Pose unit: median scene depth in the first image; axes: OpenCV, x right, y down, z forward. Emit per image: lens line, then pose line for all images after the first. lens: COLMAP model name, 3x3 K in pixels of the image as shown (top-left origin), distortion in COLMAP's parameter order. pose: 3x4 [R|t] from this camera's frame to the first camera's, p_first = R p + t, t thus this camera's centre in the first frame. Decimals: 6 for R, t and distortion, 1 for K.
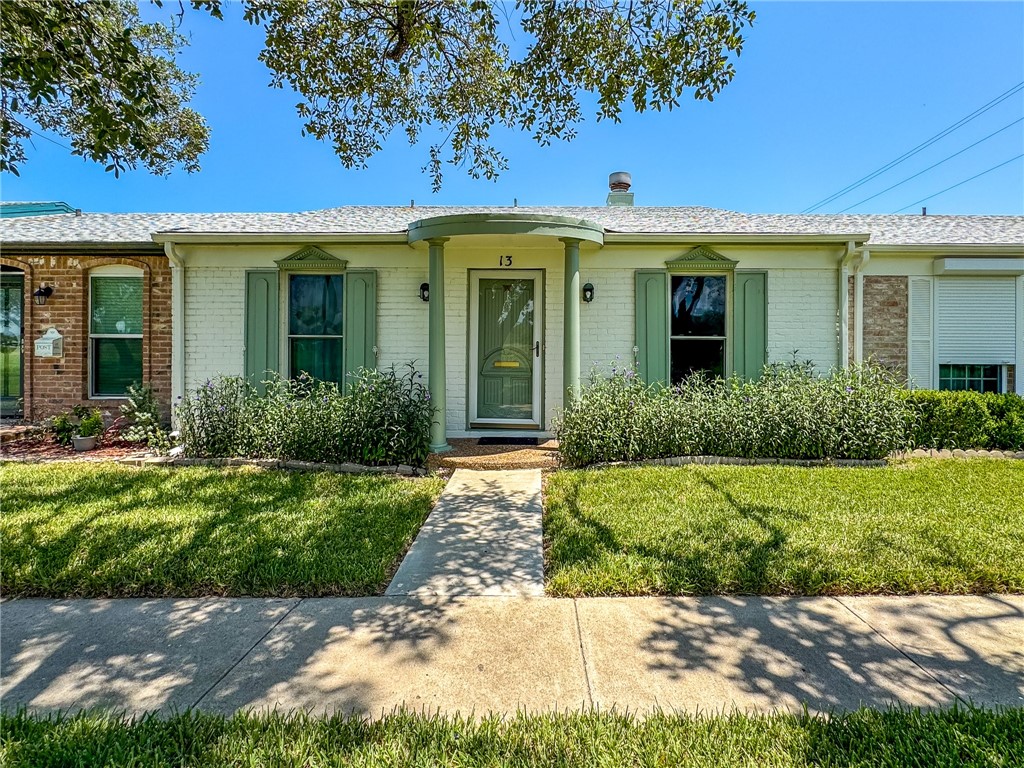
lens RADIAL K [[510.2, 0, 512.0], [0, 510.2, 384.0], [0, 0, 1]] dist [-0.002868, -0.000425]
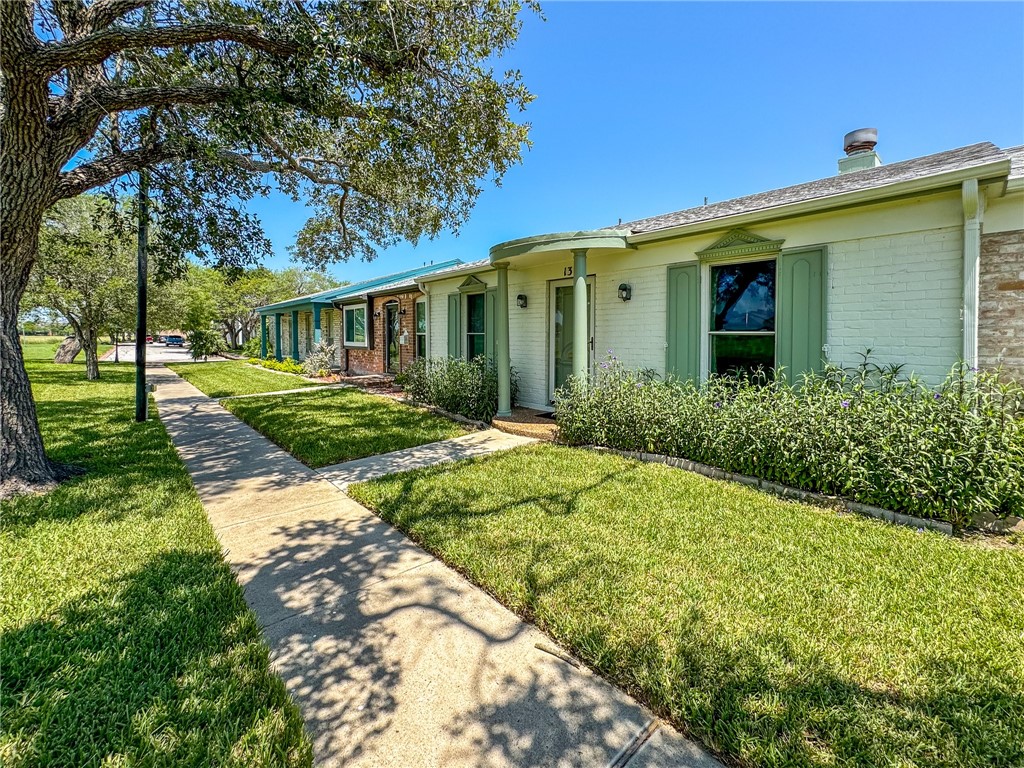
lens RADIAL K [[407.8, 0, 490.9], [0, 407.8, 383.9], [0, 0, 1]] dist [-0.000533, 0.000009]
pose [[0.673320, 0.084246, -0.734536, 1.402604], [-0.054288, 0.996439, 0.064520, -0.057538], [0.737356, -0.003566, 0.675495, 0.461410]]
